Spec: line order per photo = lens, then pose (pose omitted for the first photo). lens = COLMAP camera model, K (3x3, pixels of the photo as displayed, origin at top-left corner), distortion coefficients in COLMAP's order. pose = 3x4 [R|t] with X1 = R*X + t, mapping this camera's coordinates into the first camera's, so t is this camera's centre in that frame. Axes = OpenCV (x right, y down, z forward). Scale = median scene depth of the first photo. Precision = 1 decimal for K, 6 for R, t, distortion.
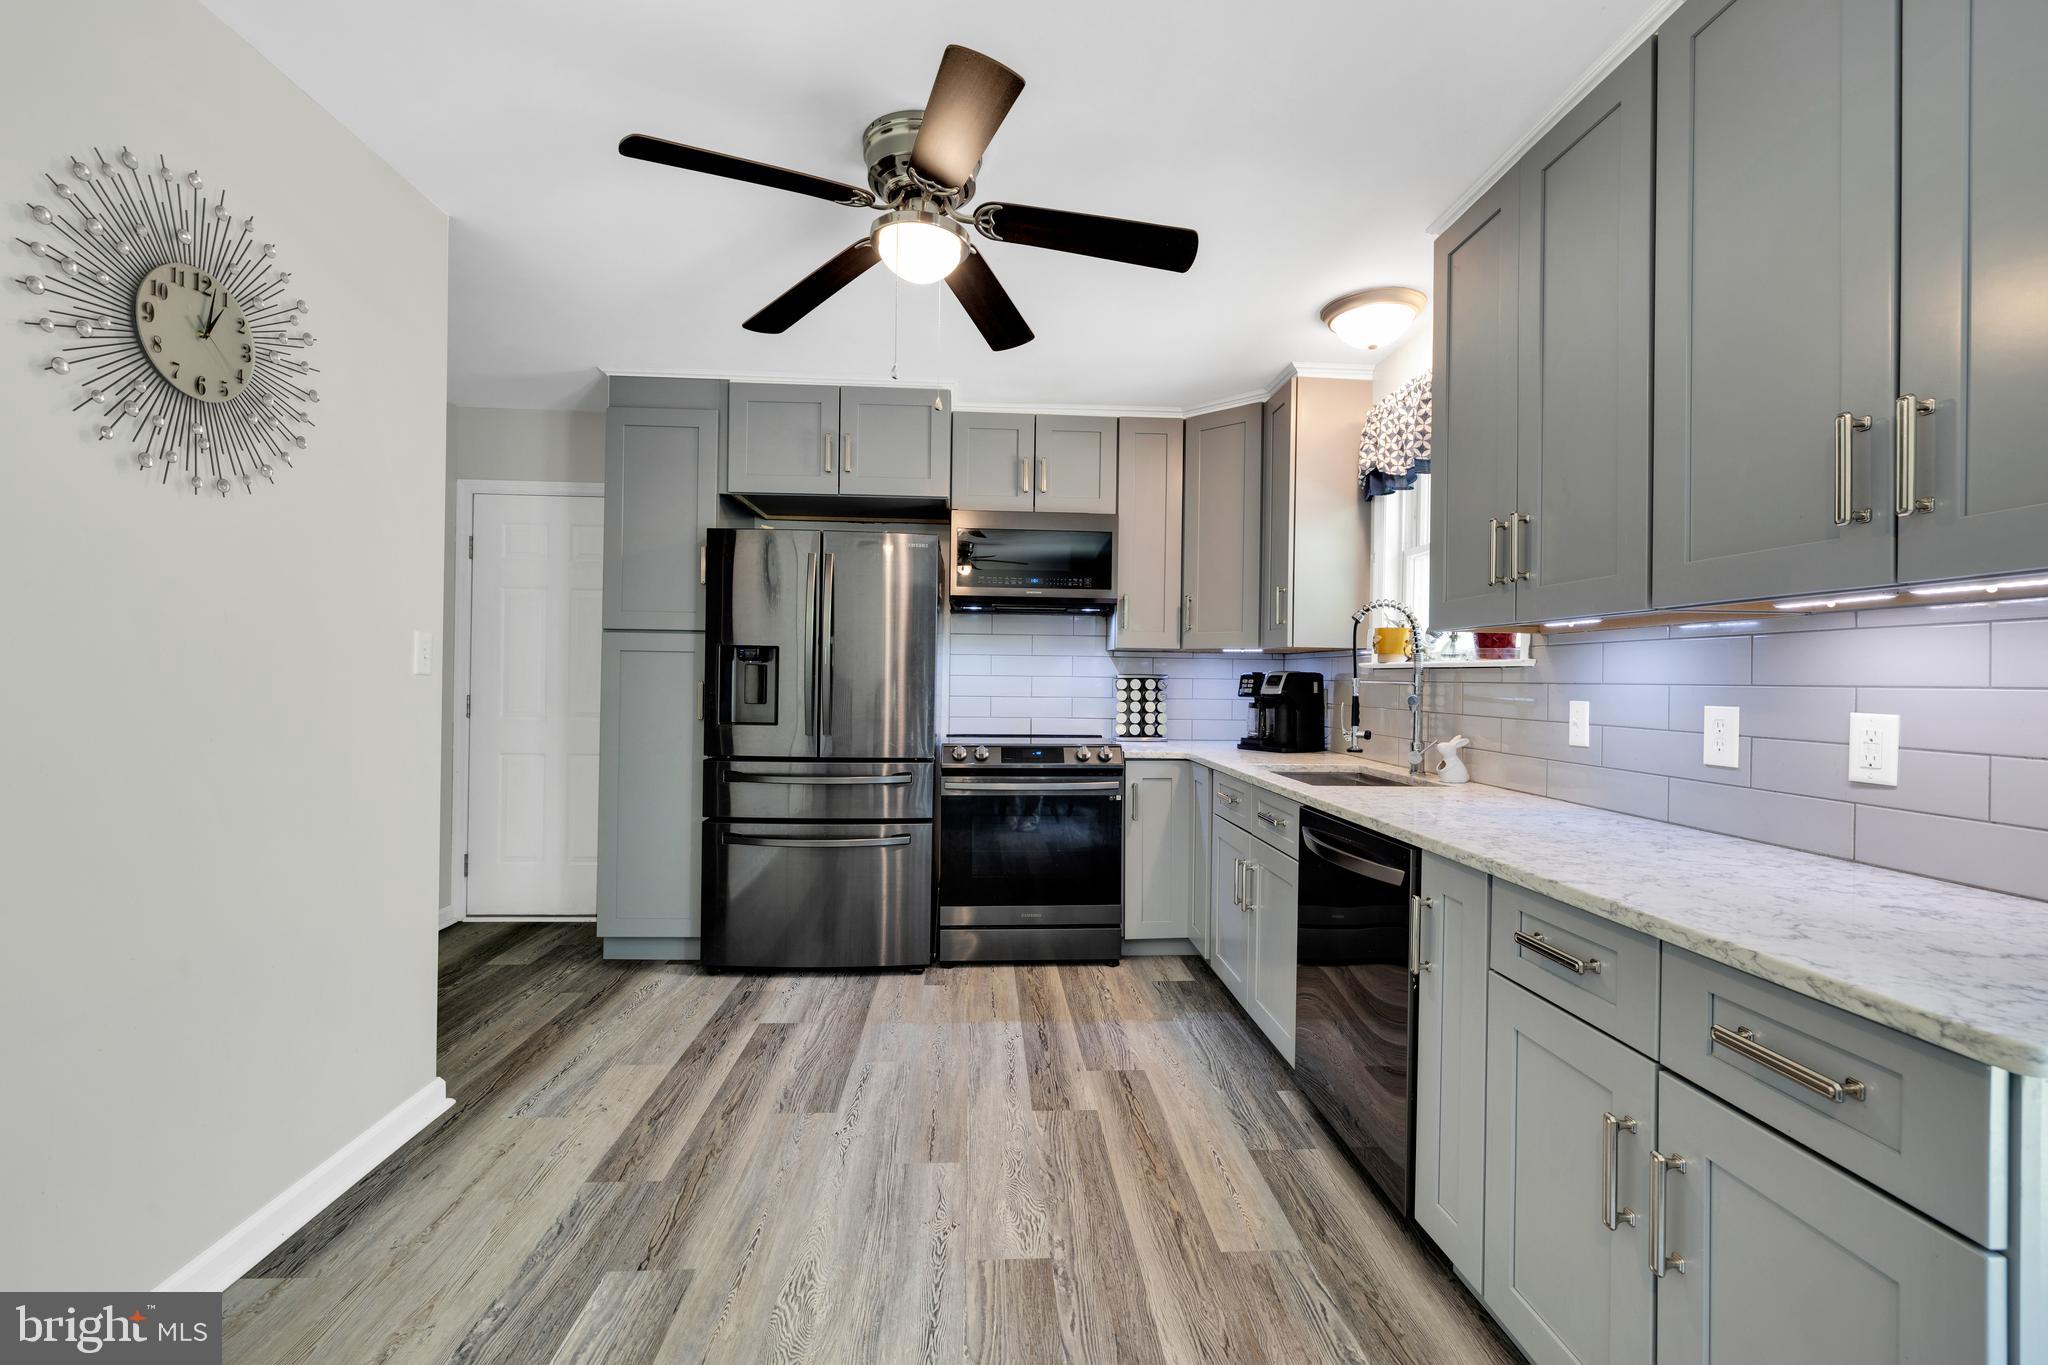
lens RADIAL K [[851.9, 0, 1027.8], [0, 851.9, 675.9], [0, 0, 1]] dist [0.001767, -0.000202]
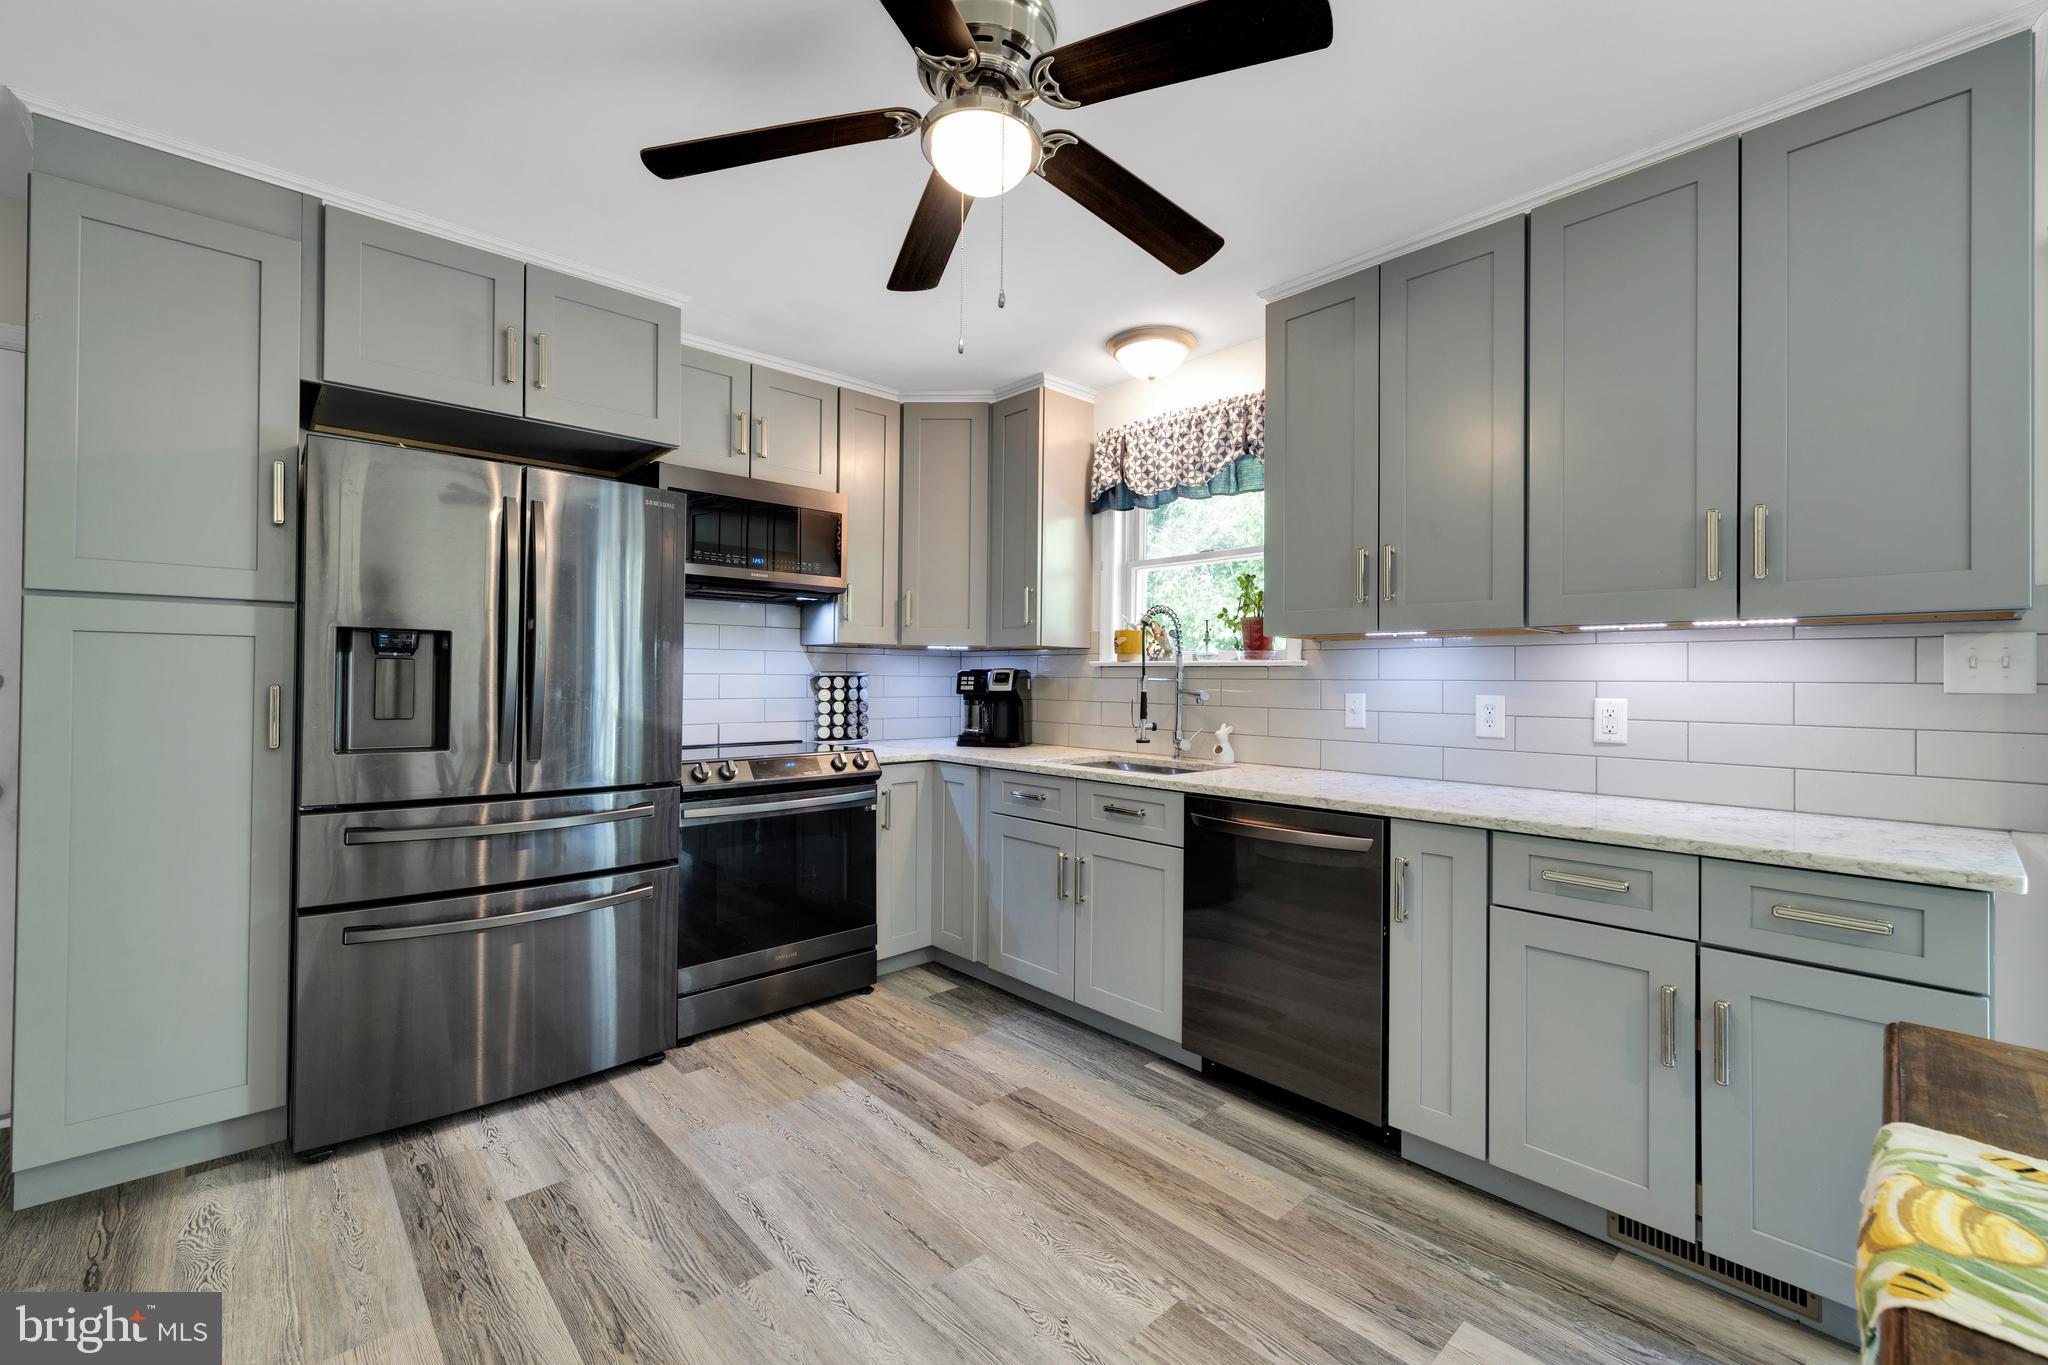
lens RADIAL K [[851.9, 0, 1022.4], [0, 851.9, 675.2], [0, 0, 1]] dist [0.001767, -0.000202]
pose [[0.776054, -0.005203, 0.630645, -0.427047], [0.001472, 0.999978, 0.006439, -0.005225], [-0.630665, -0.004069, 0.776044, 0.238806]]
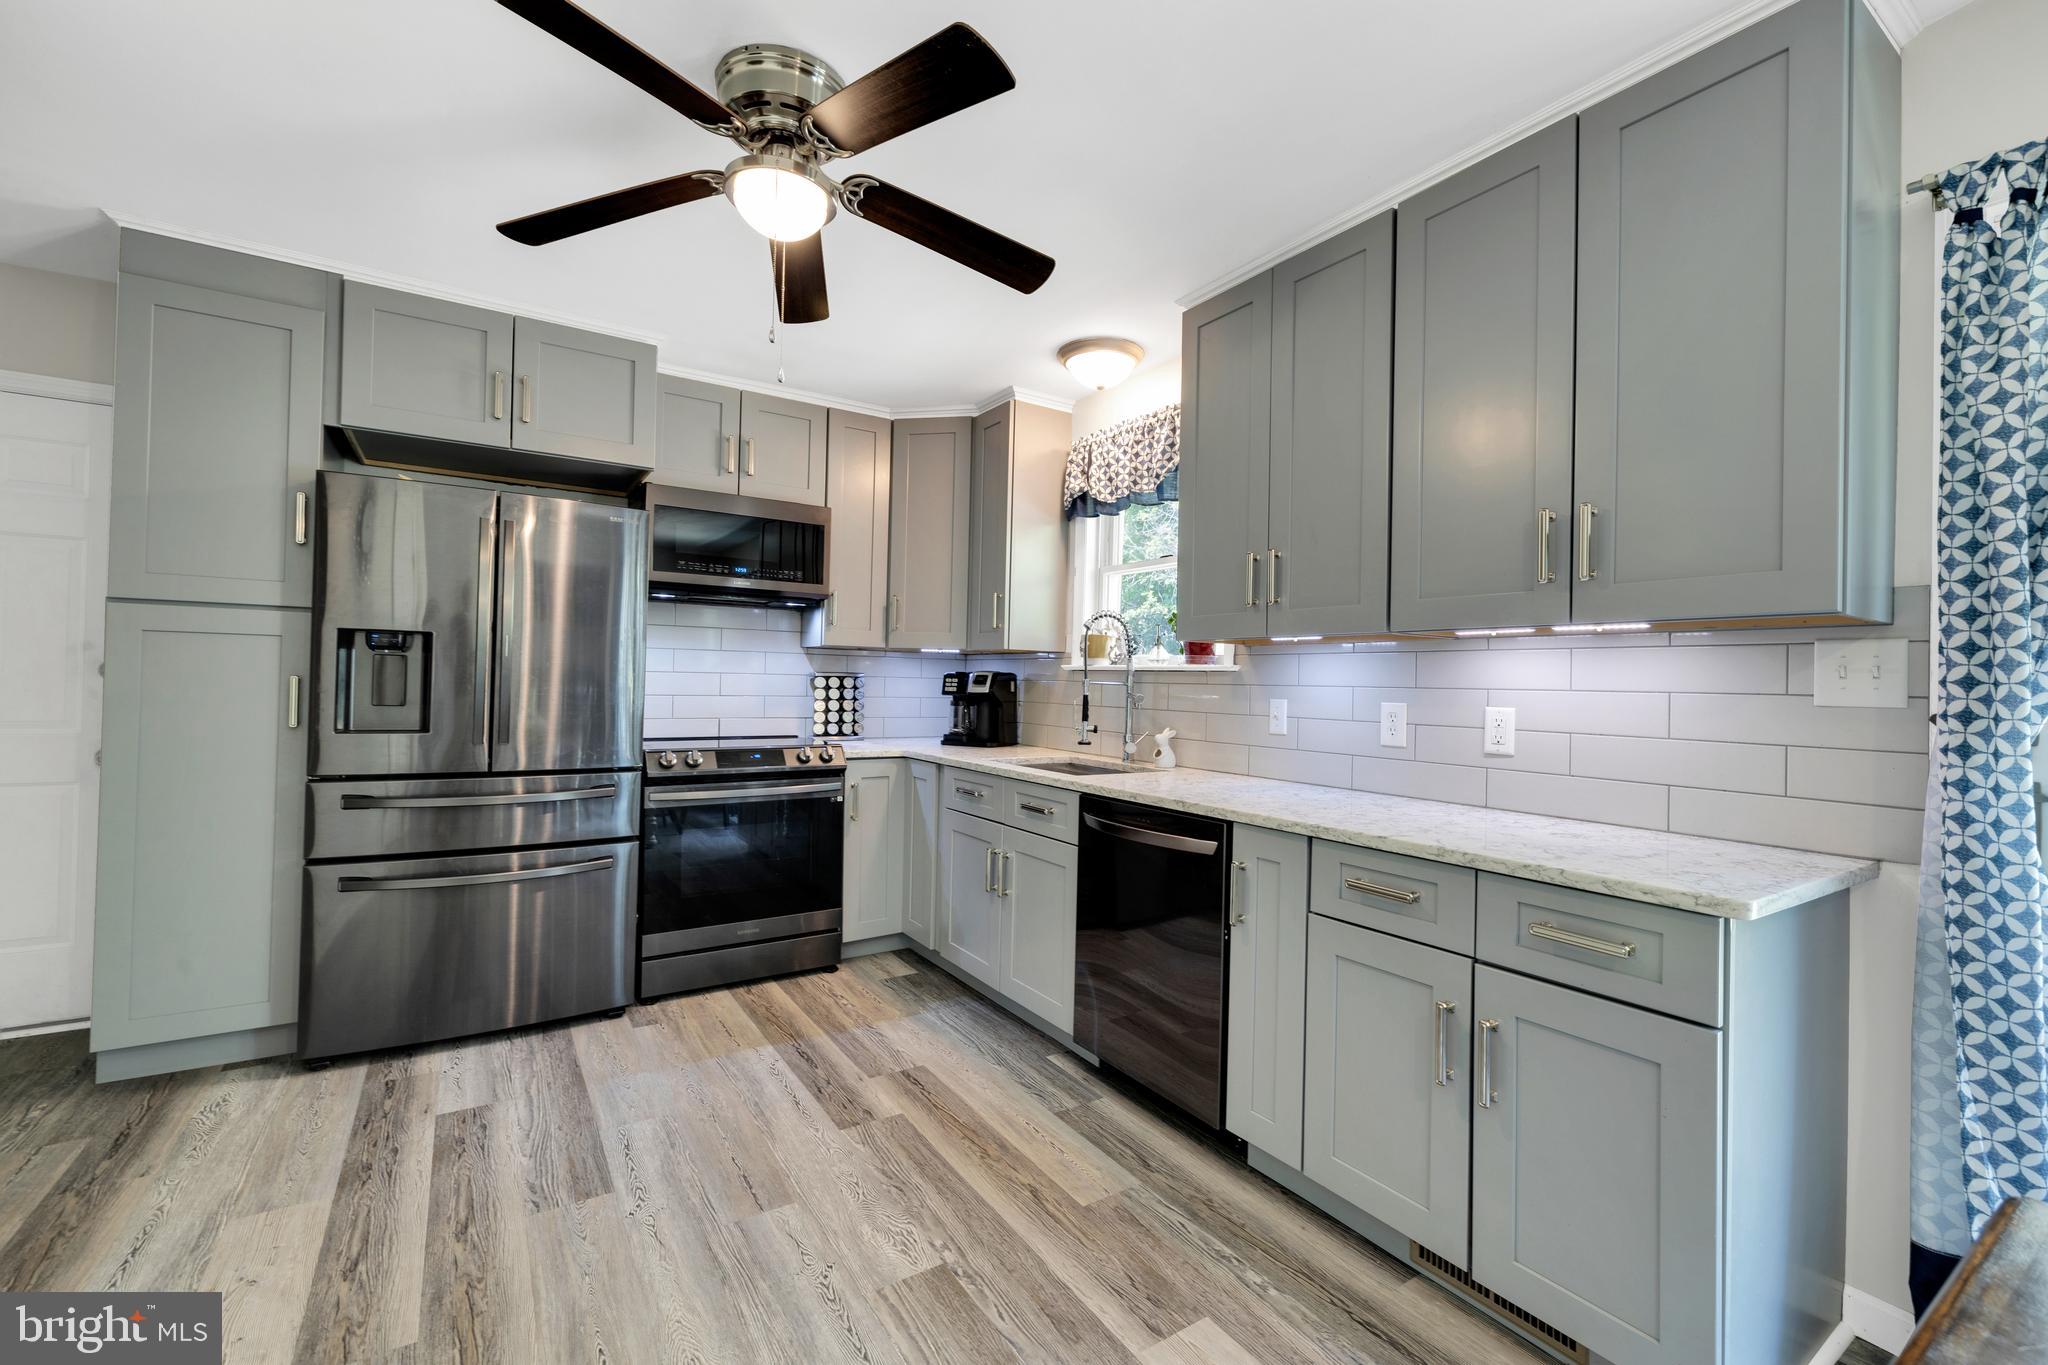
lens RADIAL K [[851.9, 0, 1023.0], [0, 851.9, 675.1], [0, 0, 1]] dist [0.001767, -0.000202]
pose [[0.870326, 0.009191, 0.492390, -0.239751], [-0.010807, 0.999942, 0.000437, -0.002046], [-0.492357, -0.005702, 0.870375, 0.058421]]
